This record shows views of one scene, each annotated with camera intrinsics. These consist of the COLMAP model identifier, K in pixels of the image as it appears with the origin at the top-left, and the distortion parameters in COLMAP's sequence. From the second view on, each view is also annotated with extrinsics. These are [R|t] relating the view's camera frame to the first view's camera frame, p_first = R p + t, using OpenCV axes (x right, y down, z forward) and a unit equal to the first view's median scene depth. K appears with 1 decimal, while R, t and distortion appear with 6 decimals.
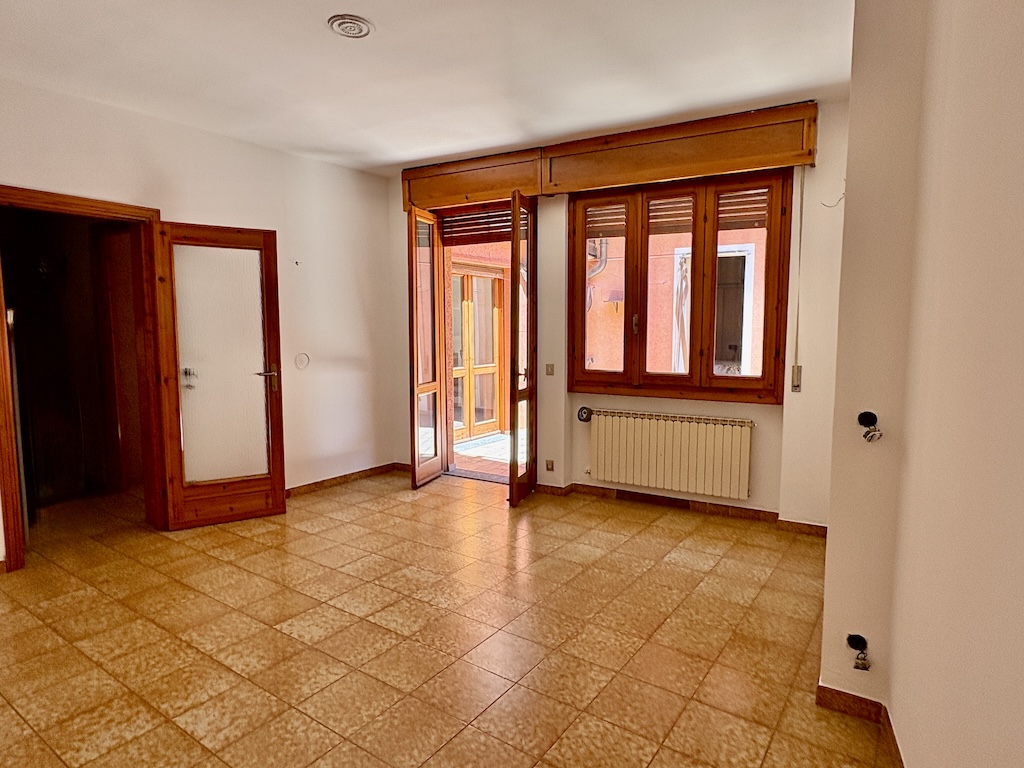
lens RADIAL K [[584.8, 0, 509.9], [0, 584.8, 384.8], [0, 0, 1]] dist [-0.001062, 0.000004]
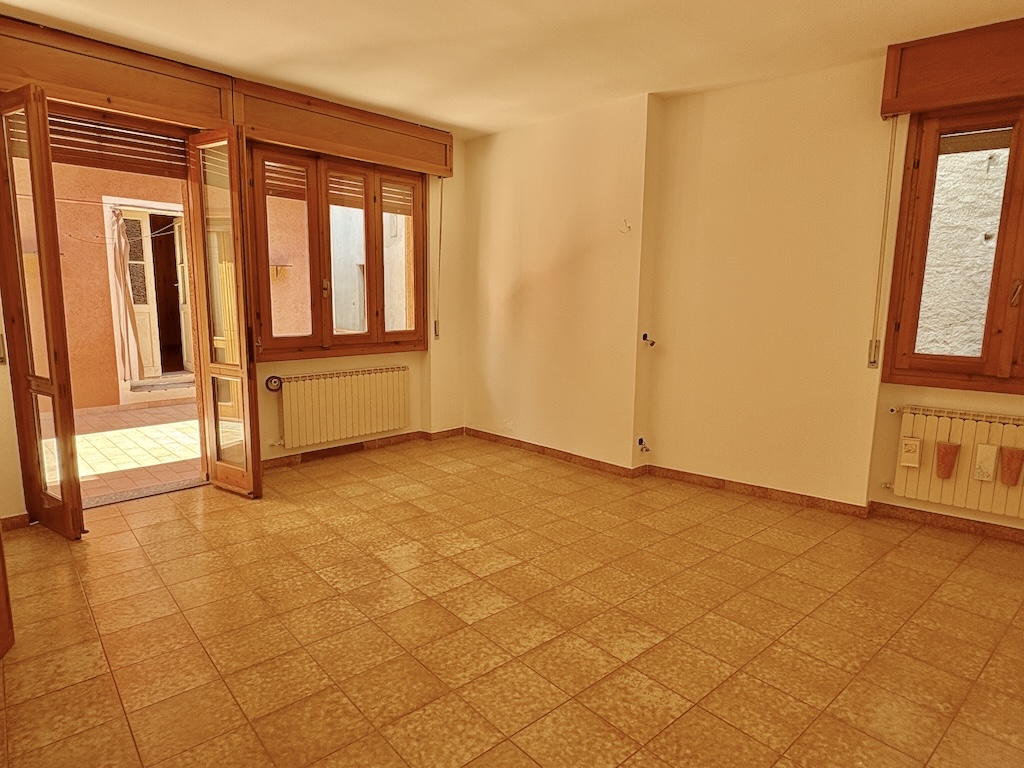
lens RADIAL K [[584.8, 0, 509.9], [0, 584.8, 384.8], [0, 0, 1]] dist [-0.001062, 0.000004]
pose [[0.255307, -0.144481, 0.956004, -0.789012], [0.085855, 0.988254, 0.126427, -0.040428], [-0.963041, 0.049800, 0.264712, 0.447706]]
